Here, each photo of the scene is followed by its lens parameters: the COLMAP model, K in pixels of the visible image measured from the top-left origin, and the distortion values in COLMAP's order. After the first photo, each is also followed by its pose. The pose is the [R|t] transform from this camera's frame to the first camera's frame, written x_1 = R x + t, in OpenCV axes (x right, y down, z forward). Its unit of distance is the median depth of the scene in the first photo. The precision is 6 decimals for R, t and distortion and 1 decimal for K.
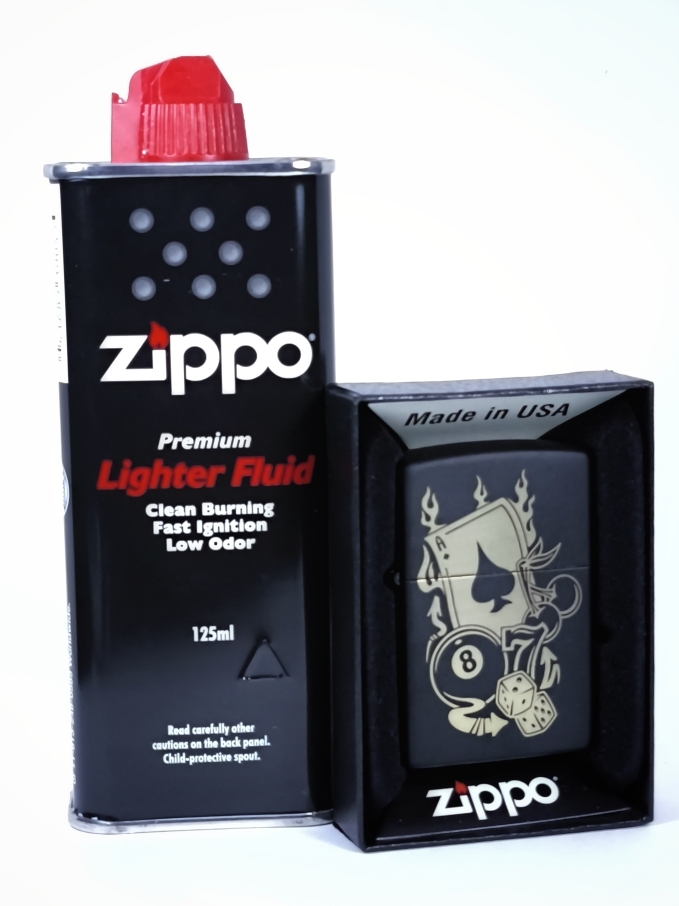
lens RADIAL K [[2029.6, 0, 326.8], [0, 2029.6, 427.1], [0, 0, 1]] dist [0.080204, 0.177810]
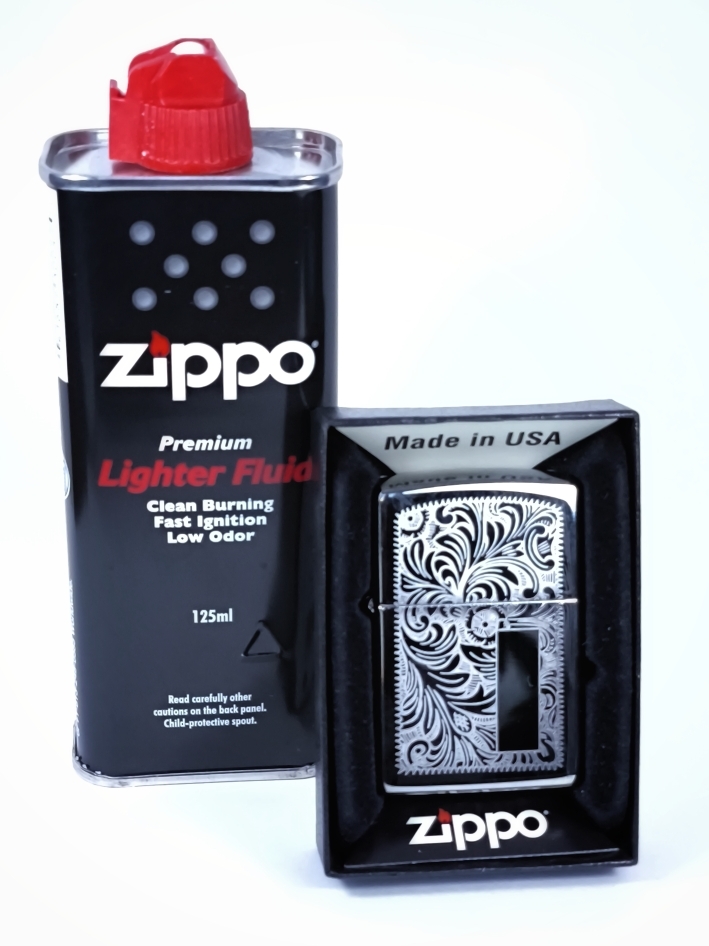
lens RADIAL K [[2119.2, 0, 341.3], [0, 2119.2, 446.0], [0, 0, 1]] dist [0.080204, 0.177810]
pose [[0.999644, 0.019969, 0.017709, -0.011879], [-0.024281, 0.955878, 0.292760, -0.298339], [-0.011082, -0.293086, 0.956022, 0.001646]]
